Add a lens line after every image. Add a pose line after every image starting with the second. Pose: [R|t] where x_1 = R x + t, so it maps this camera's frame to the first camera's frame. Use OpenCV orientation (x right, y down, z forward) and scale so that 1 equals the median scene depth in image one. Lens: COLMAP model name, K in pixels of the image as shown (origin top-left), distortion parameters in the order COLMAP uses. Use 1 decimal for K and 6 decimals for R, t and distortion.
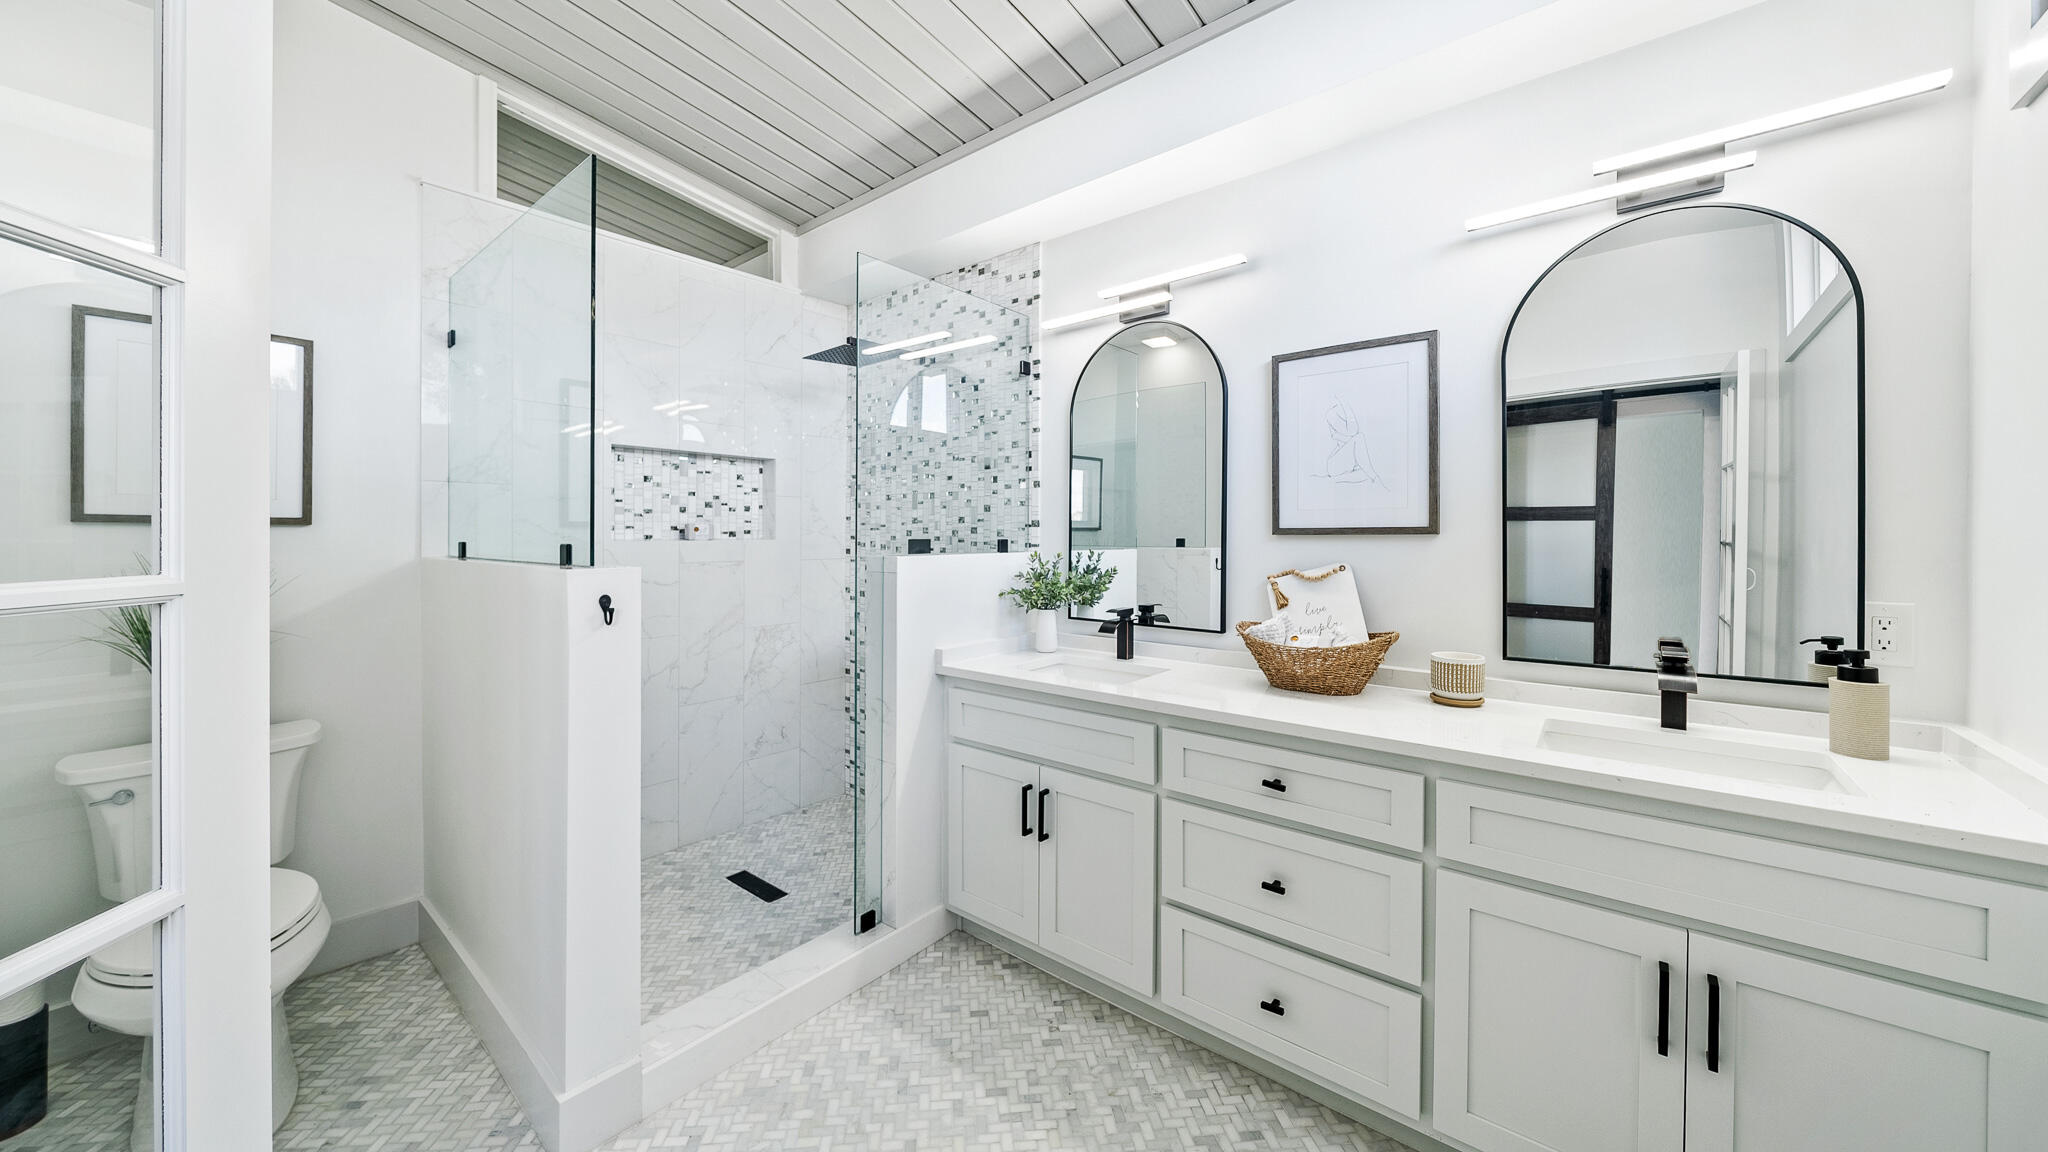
lens RADIAL K [[728.8, 0, 1017.3], [0, 728.8, 533.4], [0, 0, 1]] dist [-0.001909, -0.000192]
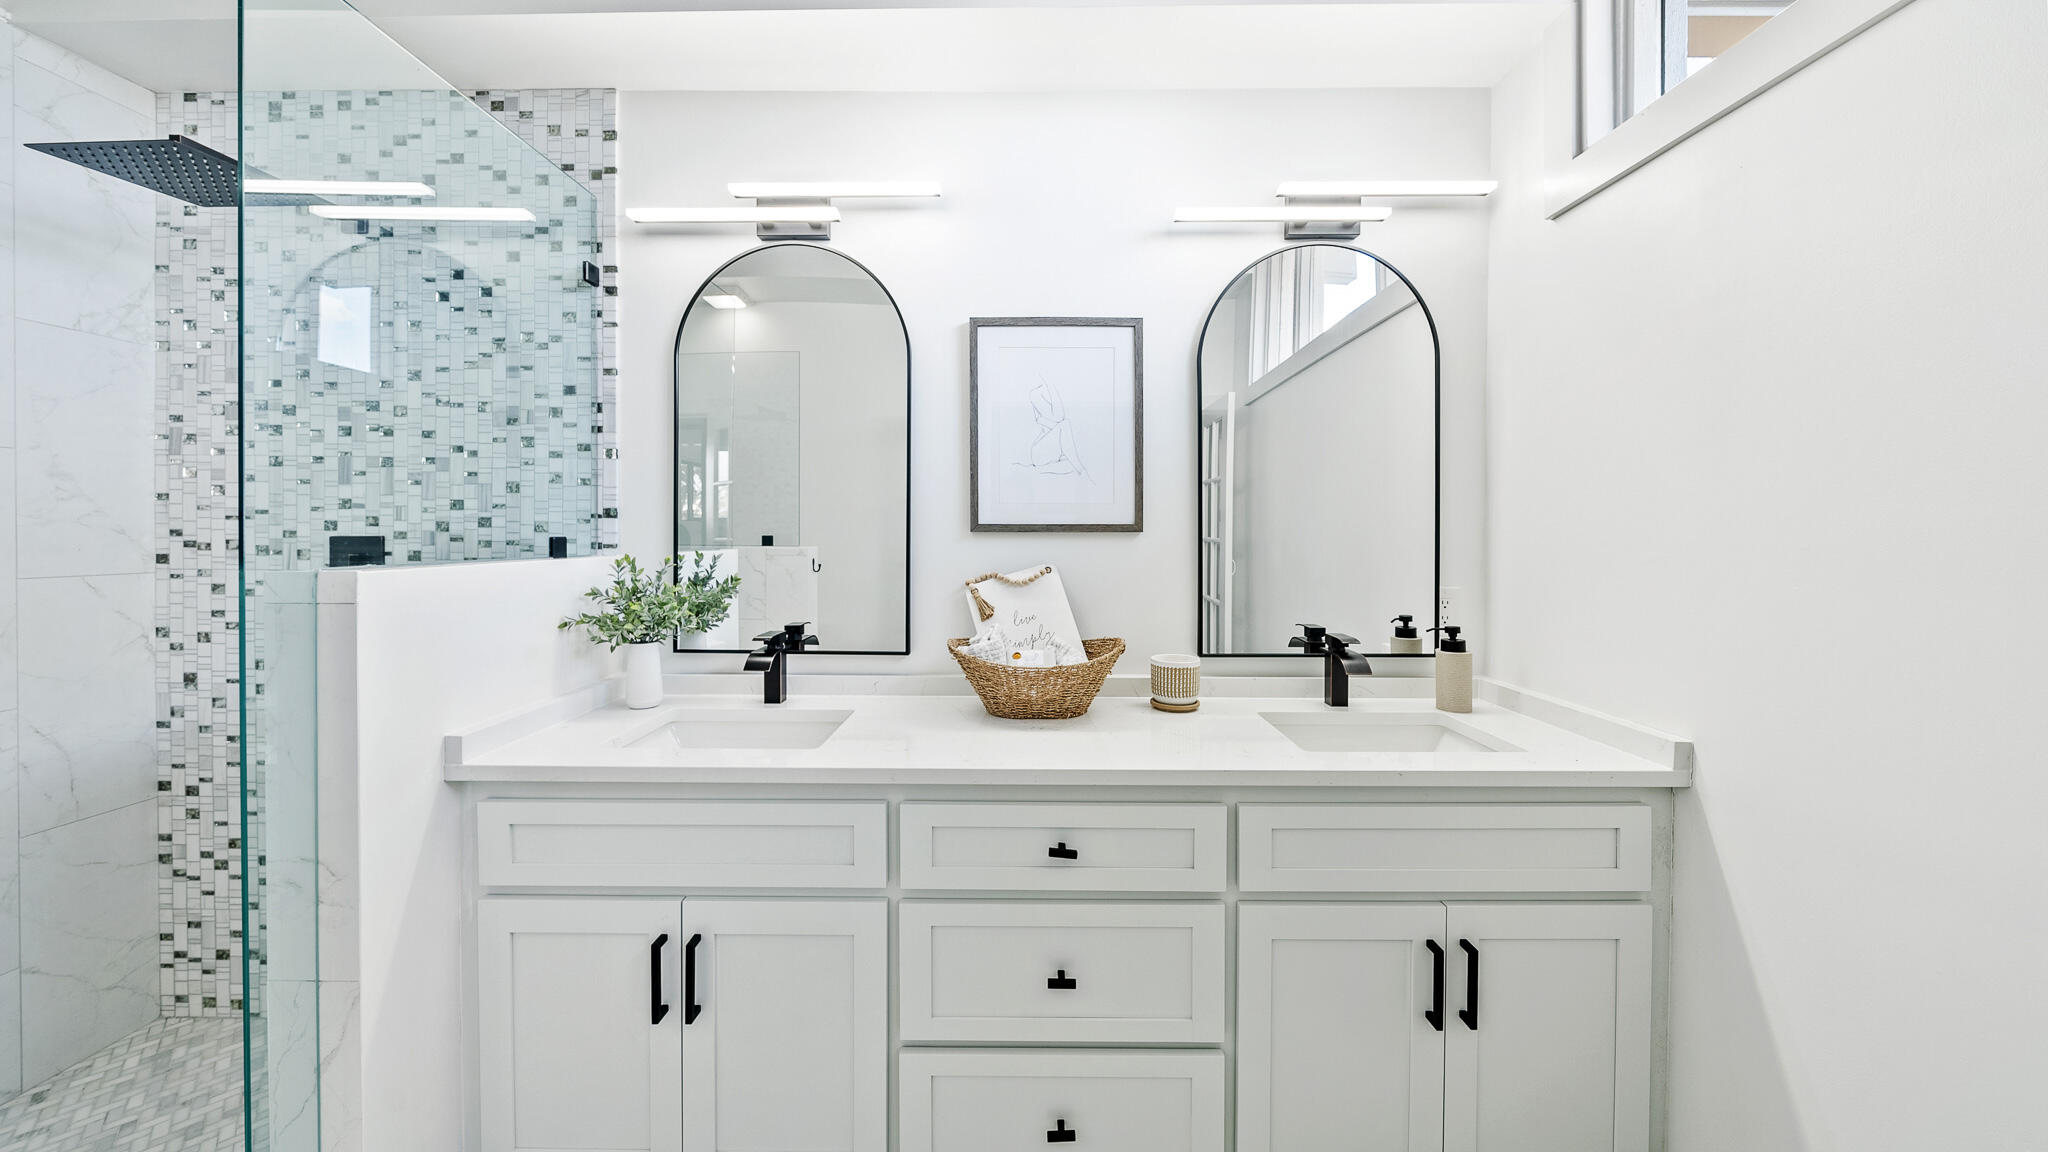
lens RADIAL K [[710.1, 0, 1025.8], [0, 710.1, 544.2], [0, 0, 1]] dist [-0.003296, -0.000212]
pose [[0.772123, -0.004211, 0.635459, -0.093277], [-0.006503, 0.999873, 0.014527, 0.002991], [-0.635440, -0.015349, 0.771998, 0.261538]]
